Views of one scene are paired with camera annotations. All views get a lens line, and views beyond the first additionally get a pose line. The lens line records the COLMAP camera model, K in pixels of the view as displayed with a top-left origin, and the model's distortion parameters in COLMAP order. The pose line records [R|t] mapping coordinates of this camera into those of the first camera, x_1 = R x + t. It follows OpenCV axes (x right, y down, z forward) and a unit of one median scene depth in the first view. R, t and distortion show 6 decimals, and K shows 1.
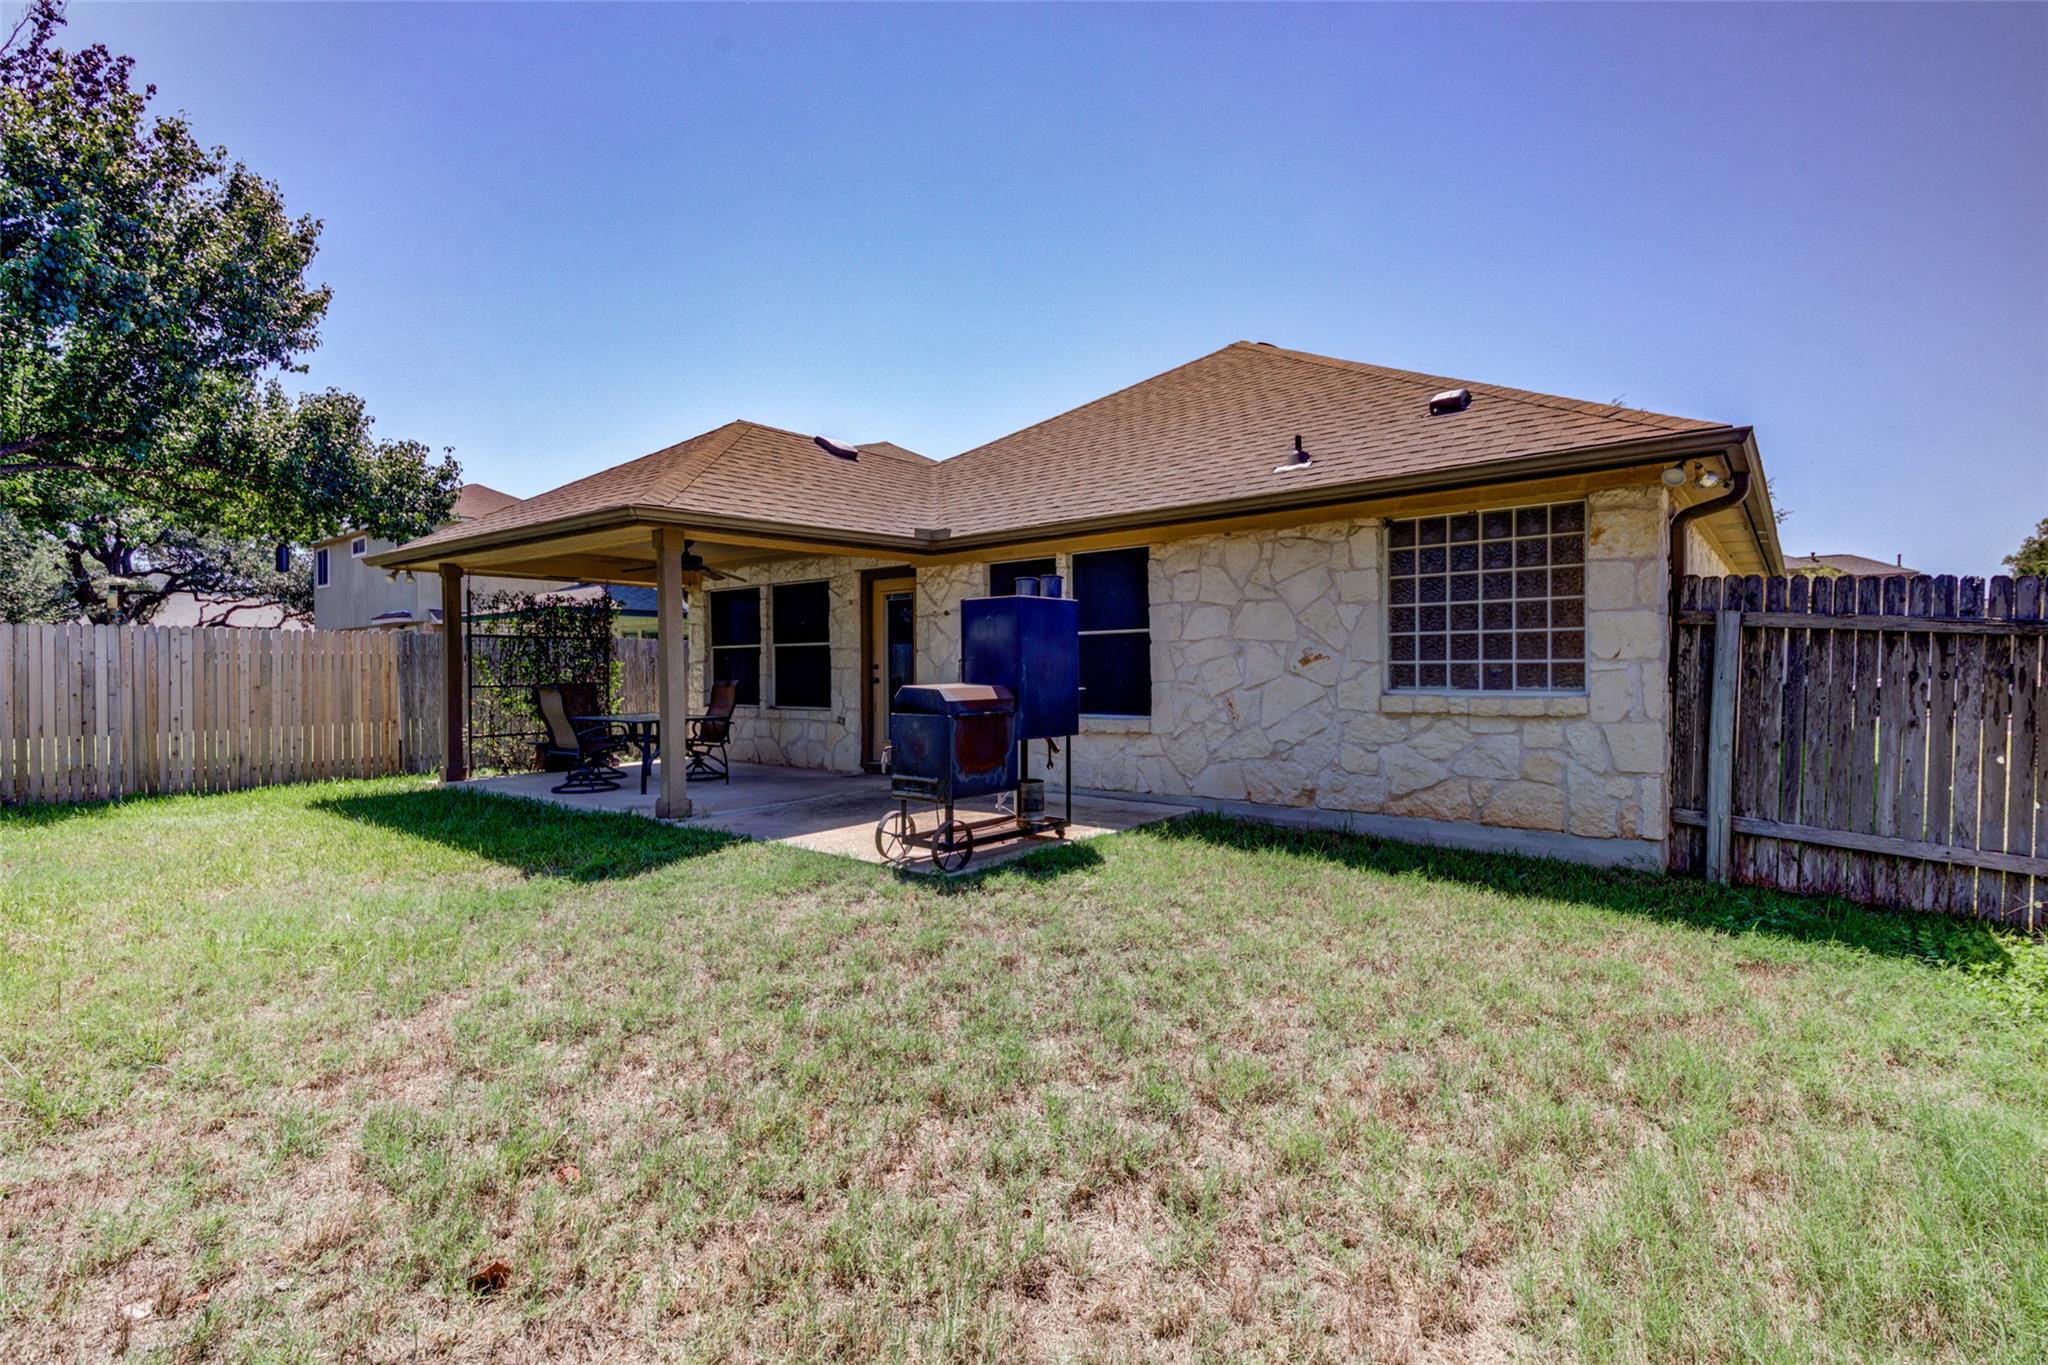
lens RADIAL K [[1003.4, 0, 1023.6], [0, 1003.4, 679.7], [0, 0, 1]] dist [0.035504, -0.001502]
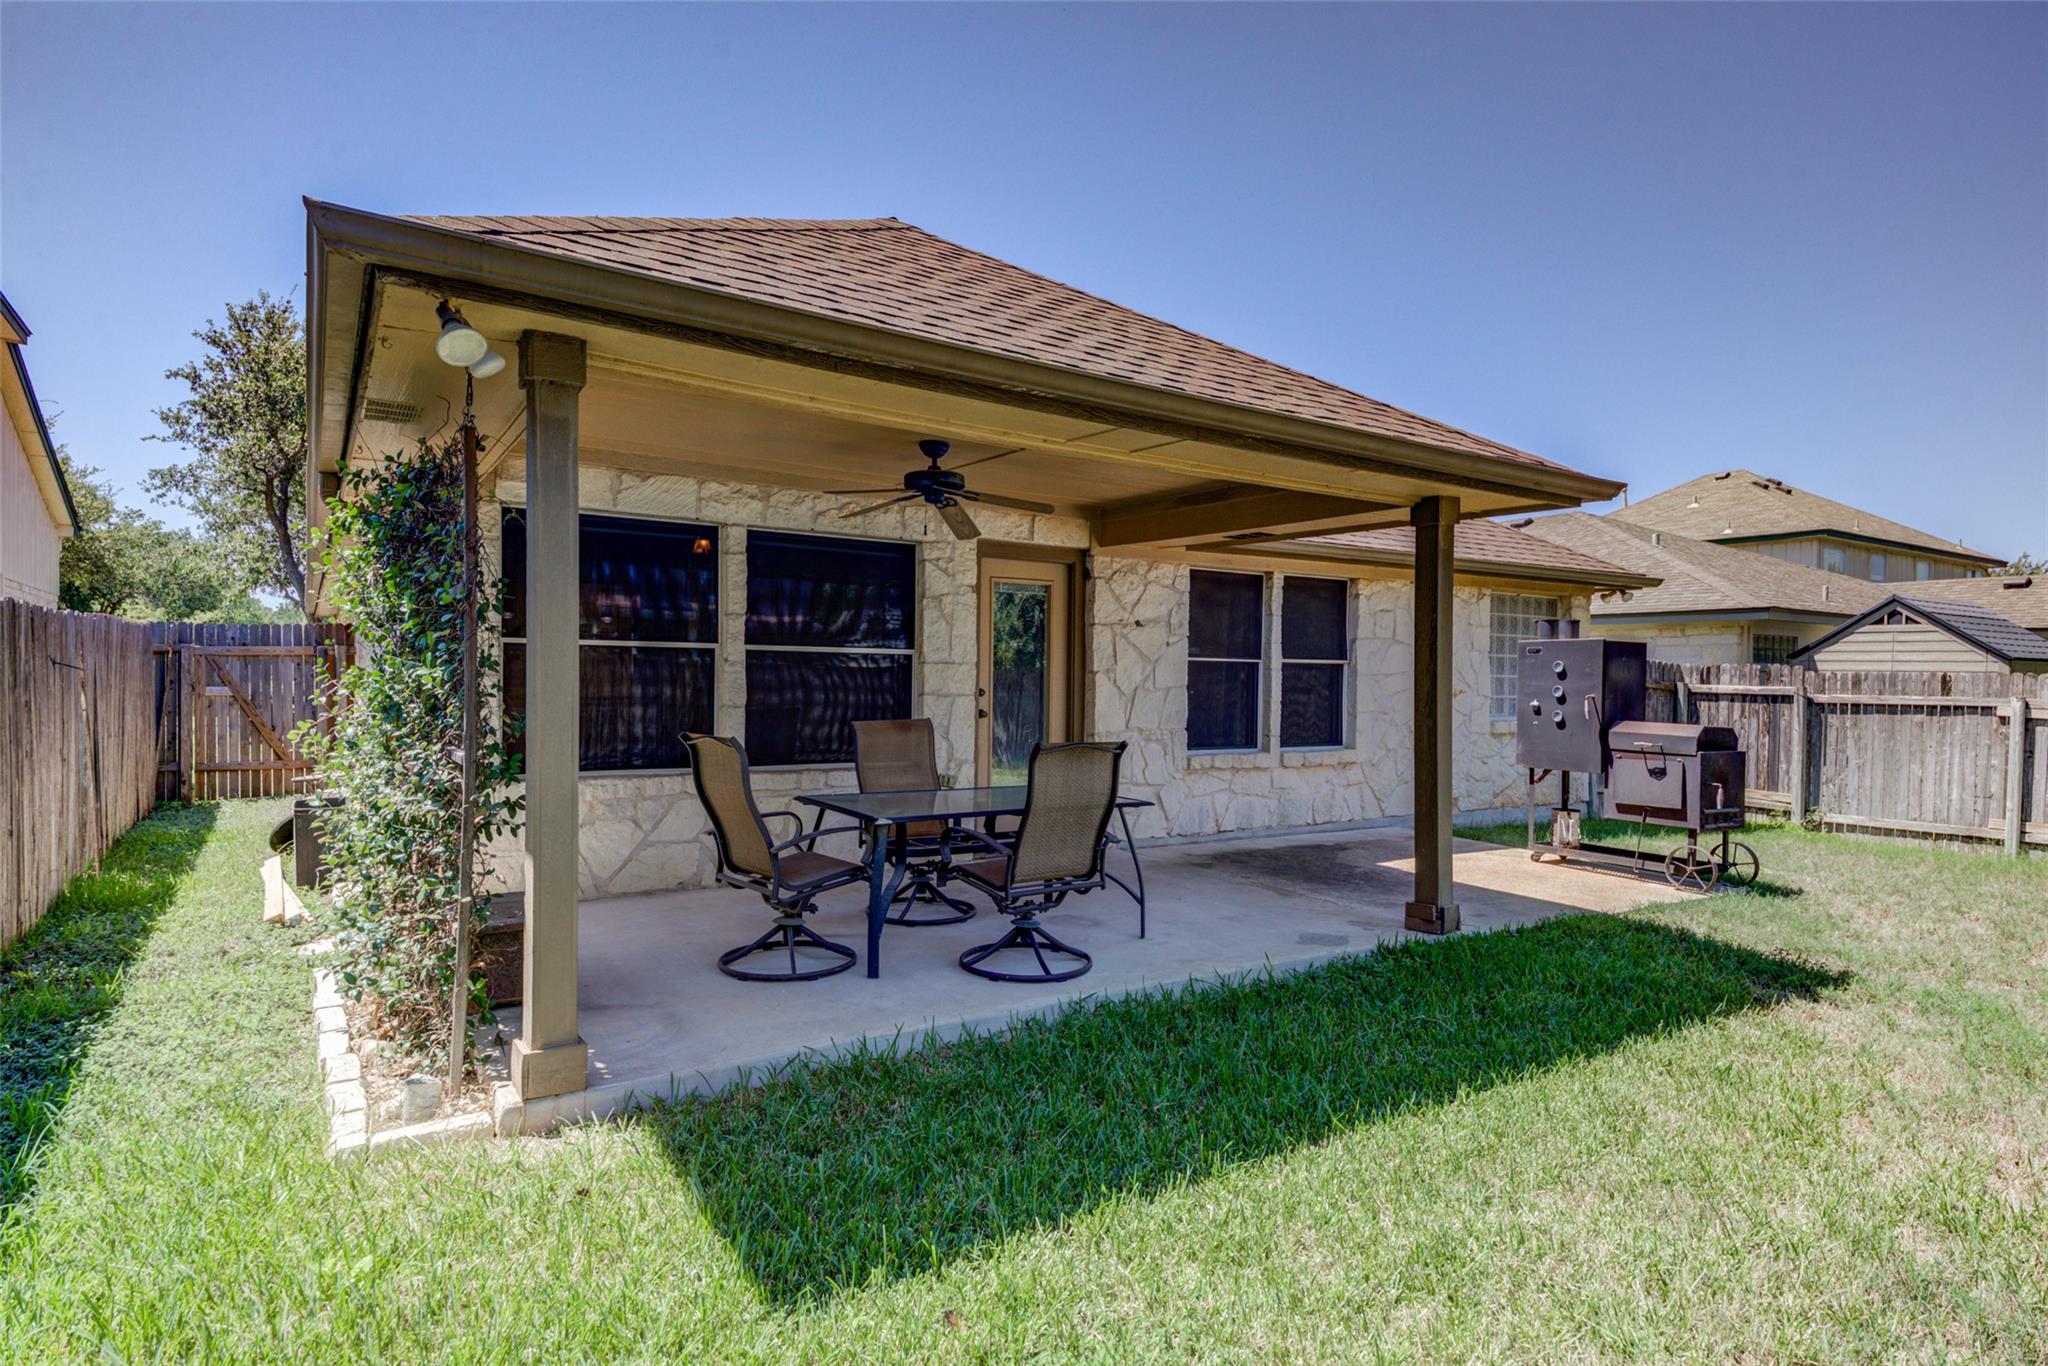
lens RADIAL K [[1058.5, 0, 1031.6], [0, 1058.5, 684.2], [0, 0, 1]] dist [-0.000948, 0.000091]
pose [[0.306508, 0.023762, 0.951572, -0.948621], [-0.000828, 0.999695, -0.024697, -0.000351], [-0.951868, 0.006782, 0.306434, 0.919344]]
